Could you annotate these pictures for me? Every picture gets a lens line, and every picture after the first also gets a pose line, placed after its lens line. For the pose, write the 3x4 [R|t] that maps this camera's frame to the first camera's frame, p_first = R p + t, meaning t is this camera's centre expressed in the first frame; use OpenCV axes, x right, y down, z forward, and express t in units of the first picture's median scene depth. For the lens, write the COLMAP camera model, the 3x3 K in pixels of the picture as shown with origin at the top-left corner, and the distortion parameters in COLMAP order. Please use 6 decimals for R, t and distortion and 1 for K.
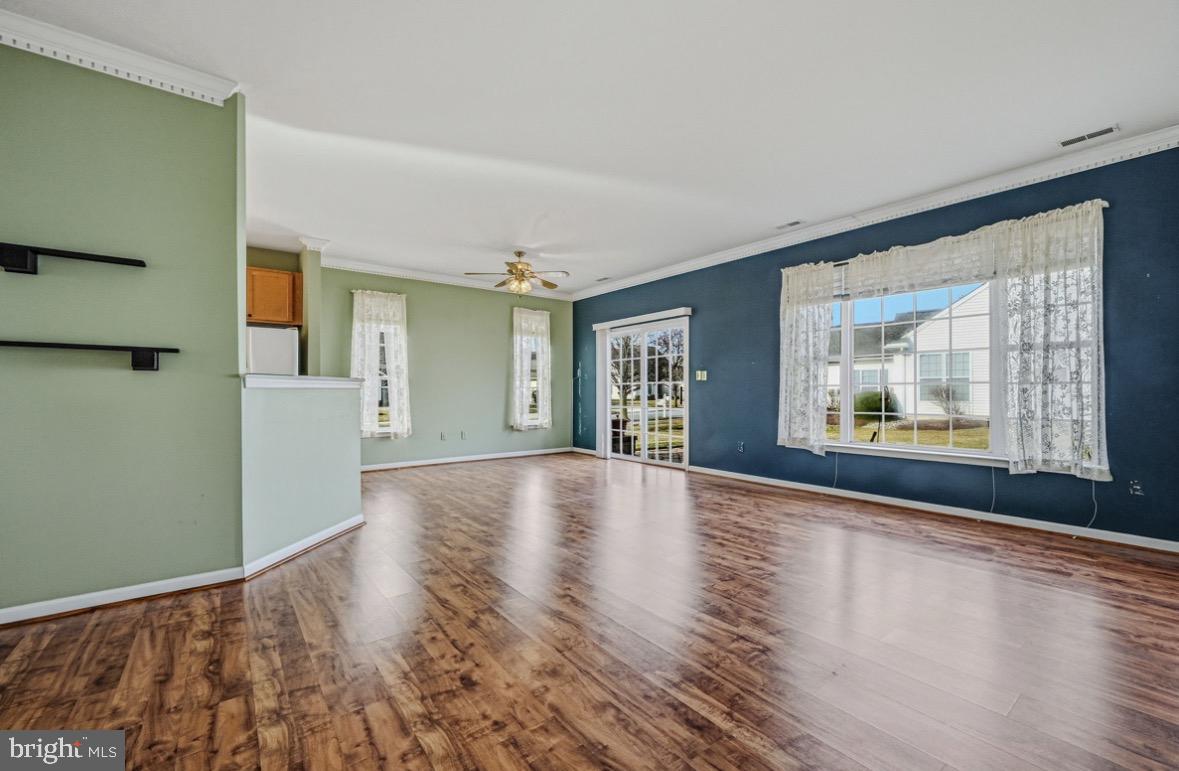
lens RADIAL K [[480.8, 0, 607.2], [0, 480.8, 393.2], [0, 0, 1]] dist [0.001961, 0.000146]
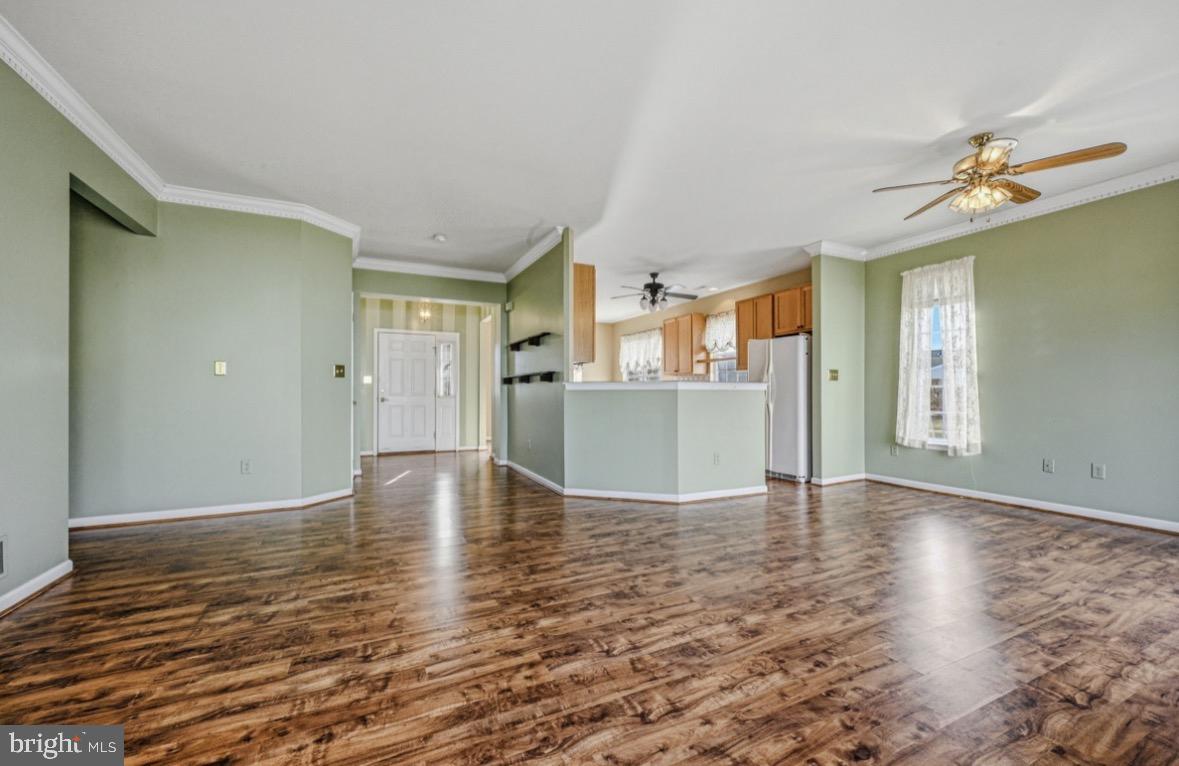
lens RADIAL K [[480.8, 0, 607.2], [0, 480.8, 390.7], [0, 0, 1]] dist [0.001961, 0.000146]
pose [[-0.224464, -0.006209, -0.974463, 0.478629], [0.000713, 0.999978, -0.006536, -0.000885], [0.974482, -0.002162, -0.224454, 0.759905]]
